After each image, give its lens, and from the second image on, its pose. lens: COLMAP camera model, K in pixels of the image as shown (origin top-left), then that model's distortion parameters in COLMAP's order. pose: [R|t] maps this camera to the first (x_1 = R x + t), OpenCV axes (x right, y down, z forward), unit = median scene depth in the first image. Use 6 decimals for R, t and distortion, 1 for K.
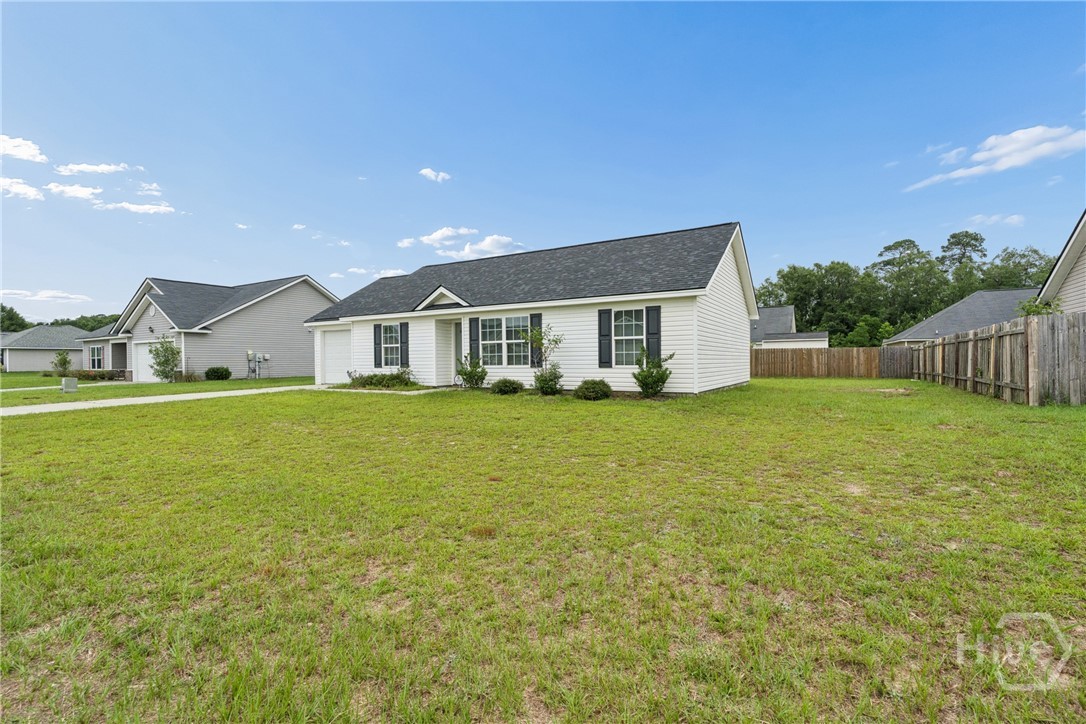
lens RADIAL K [[508.4, 0, 537.9], [0, 508.4, 354.6], [0, 0, 1]] dist [-0.001384, 0.000085]
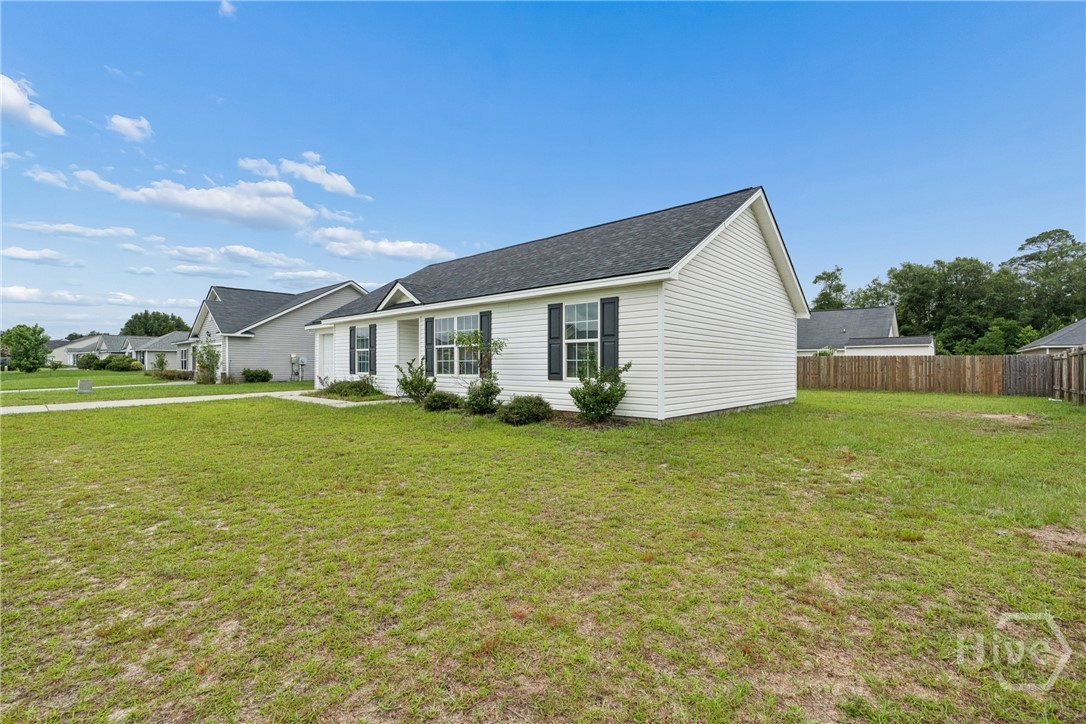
lens RADIAL K [[476.3, 0, 546.8], [0, 476.3, 355.4], [0, 0, 1]] dist [-0.001520, -0.000320]
pose [[0.980362, 0.007550, -0.197060, 0.144923], [-0.009103, 0.999934, -0.006978, -0.003429], [0.196995, 0.008635, 0.980367, 0.163079]]
